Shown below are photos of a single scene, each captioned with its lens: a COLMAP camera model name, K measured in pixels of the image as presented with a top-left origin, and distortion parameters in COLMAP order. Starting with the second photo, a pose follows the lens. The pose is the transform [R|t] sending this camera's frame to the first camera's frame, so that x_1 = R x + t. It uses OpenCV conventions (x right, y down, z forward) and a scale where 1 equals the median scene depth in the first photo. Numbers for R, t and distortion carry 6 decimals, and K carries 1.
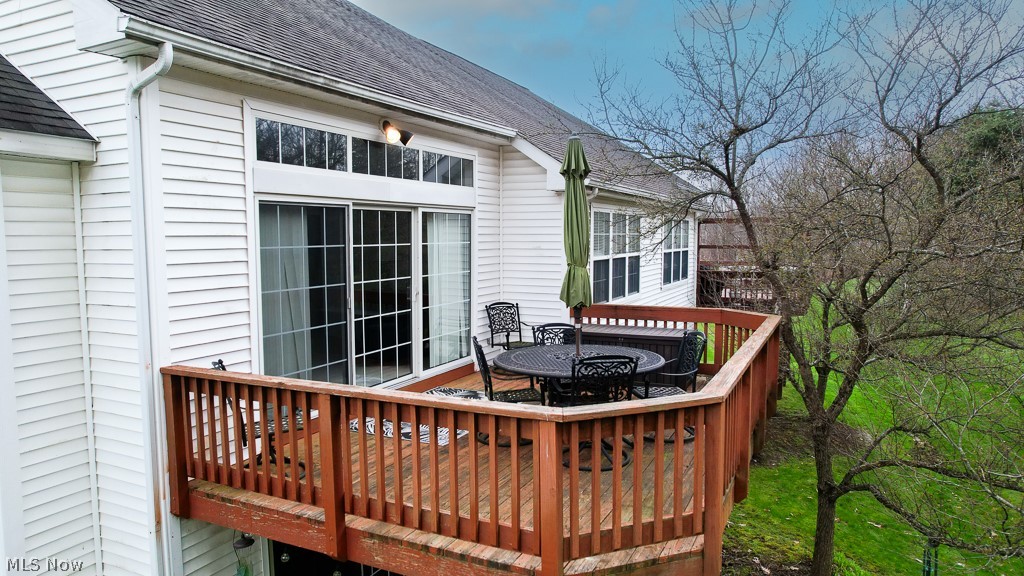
lens RADIAL K [[650.6, 0, 512.0], [0, 650.6, 288.0], [0, 0, 1]] dist [-0.066035, 0.053583]
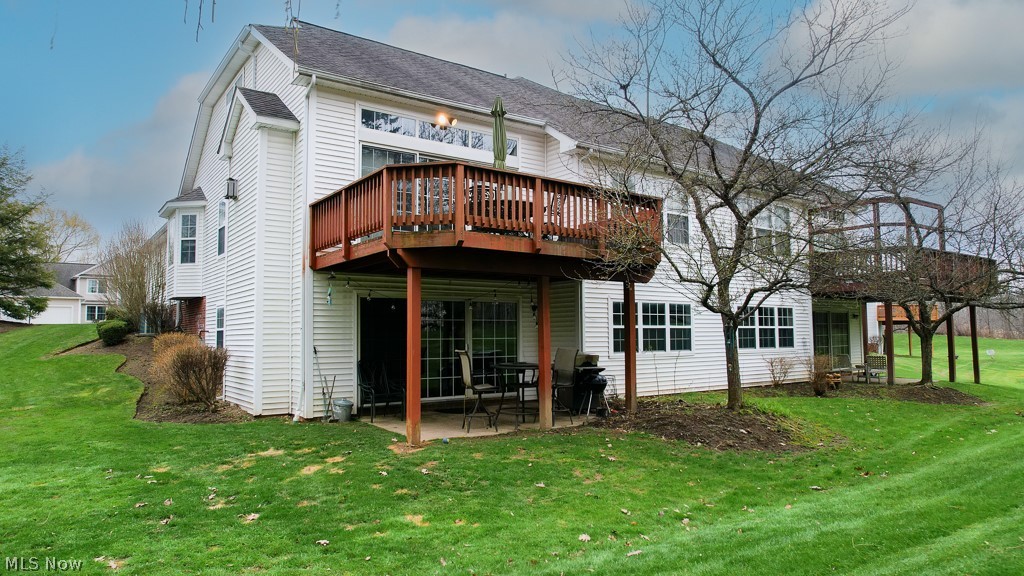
lens RADIAL K [[650.6, 0, 512.0], [0, 650.6, 288.0], [0, 0, 1]] dist [-0.066035, 0.053583]
pose [[0.880491, -0.036633, -0.472645, 1.149370], [-0.038380, 0.988229, -0.148091, 0.694278], [0.472506, 0.148533, 0.868721, -0.651886]]
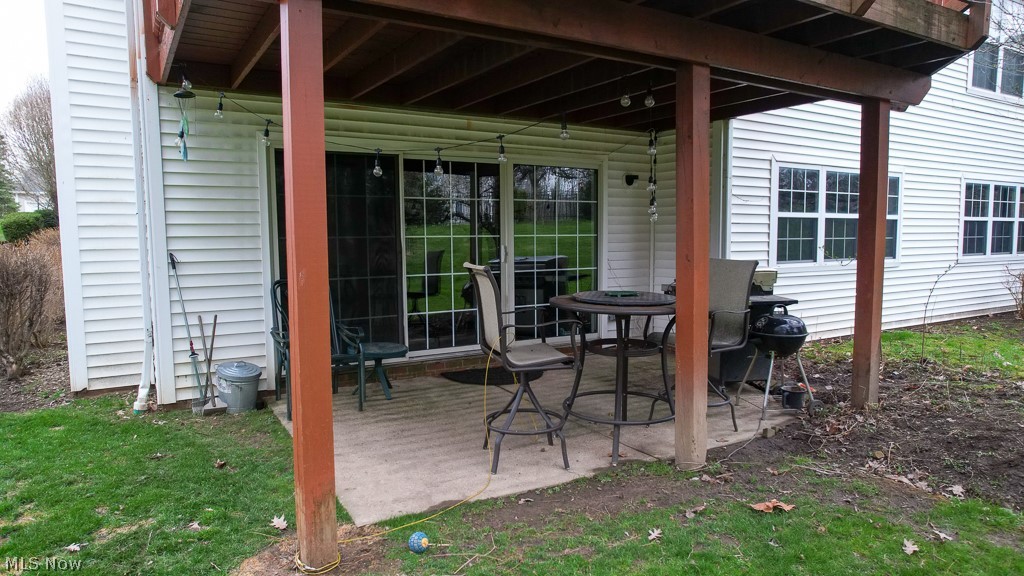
lens RADIAL K [[650.6, 0, 512.0], [0, 650.6, 288.0], [0, 0, 1]] dist [-0.066035, 0.053583]
pose [[0.837928, 0.045364, -0.543893, 0.519387], [-0.046525, 0.998849, 0.011634, 0.610170], [0.543795, 0.015556, 0.839074, 0.410441]]
